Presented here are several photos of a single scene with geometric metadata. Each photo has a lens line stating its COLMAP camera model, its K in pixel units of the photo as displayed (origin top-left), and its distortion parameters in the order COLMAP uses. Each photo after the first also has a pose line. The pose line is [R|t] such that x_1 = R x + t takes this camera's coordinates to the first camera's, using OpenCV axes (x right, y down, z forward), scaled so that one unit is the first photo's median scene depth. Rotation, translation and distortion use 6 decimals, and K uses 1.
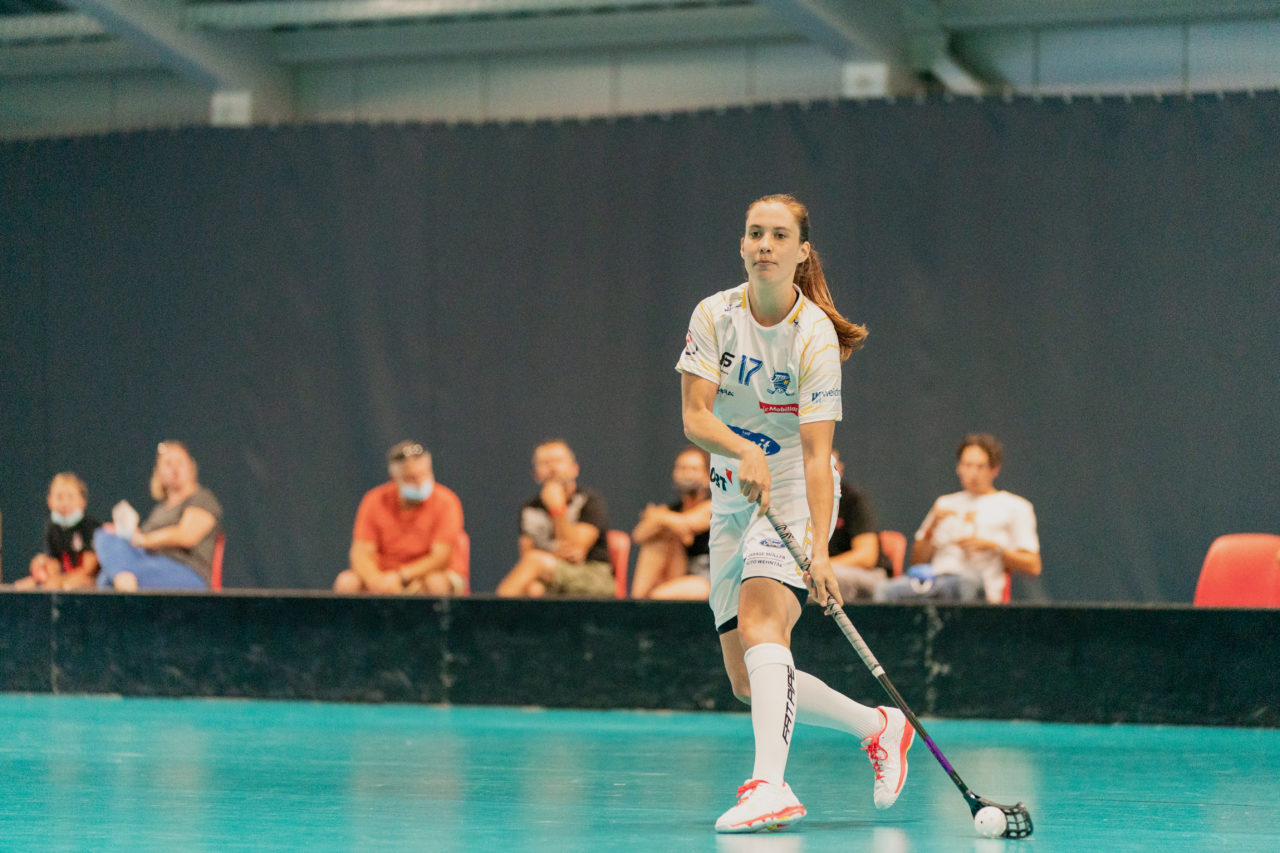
lens RADIAL K [[5464.7, 0, 640.1], [0, 5464.7, 427.5], [0, 0, 1]] dist [-0.067922, 0.000000]
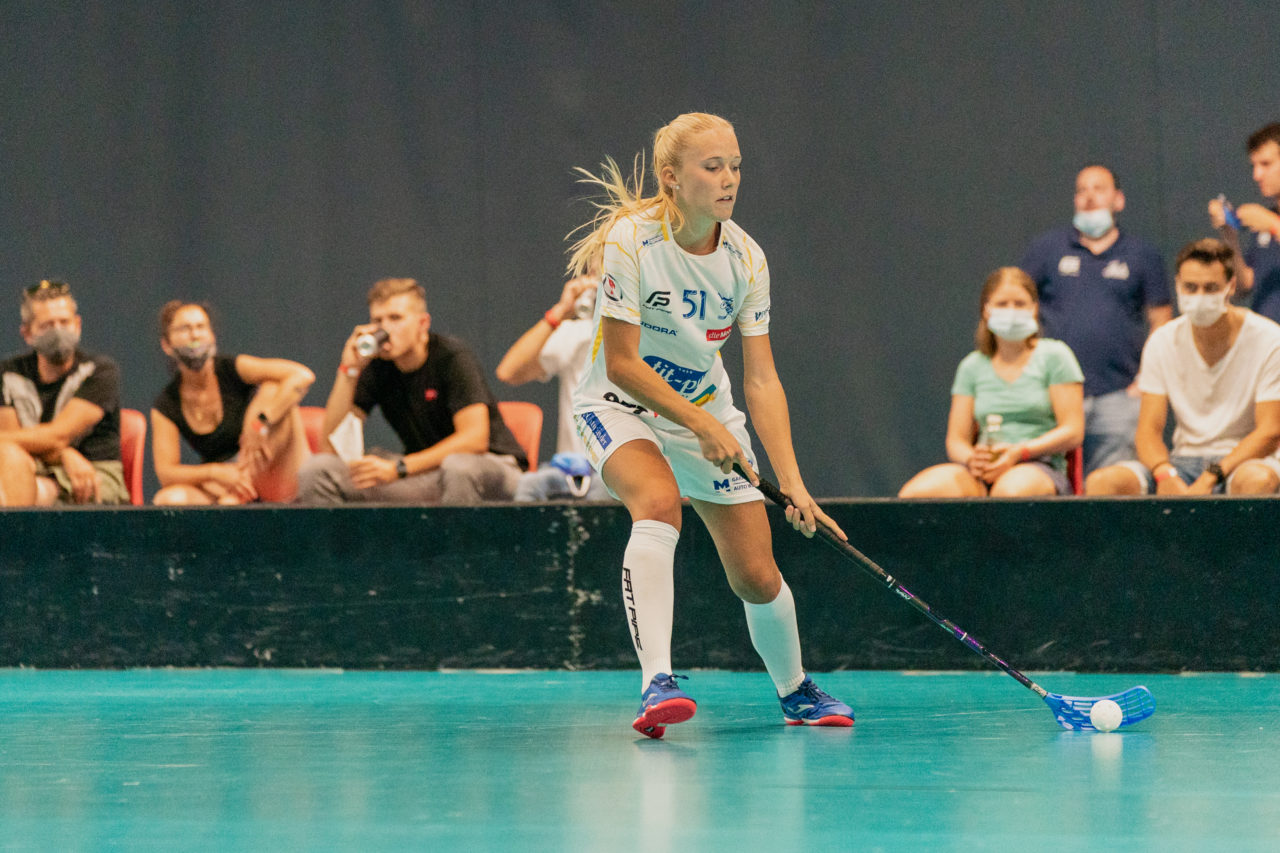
lens RADIAL K [[5661.8, 0, 639.5], [0, 5661.8, 425.7], [0, 0, 1]] dist [1.019501, 0.000000]
pose [[0.999719, -0.021939, 0.008939, 0.054230], [0.021848, 0.999711, 0.010066, 0.015013], [-0.009157, -0.009868, 0.999909, 0.274920]]
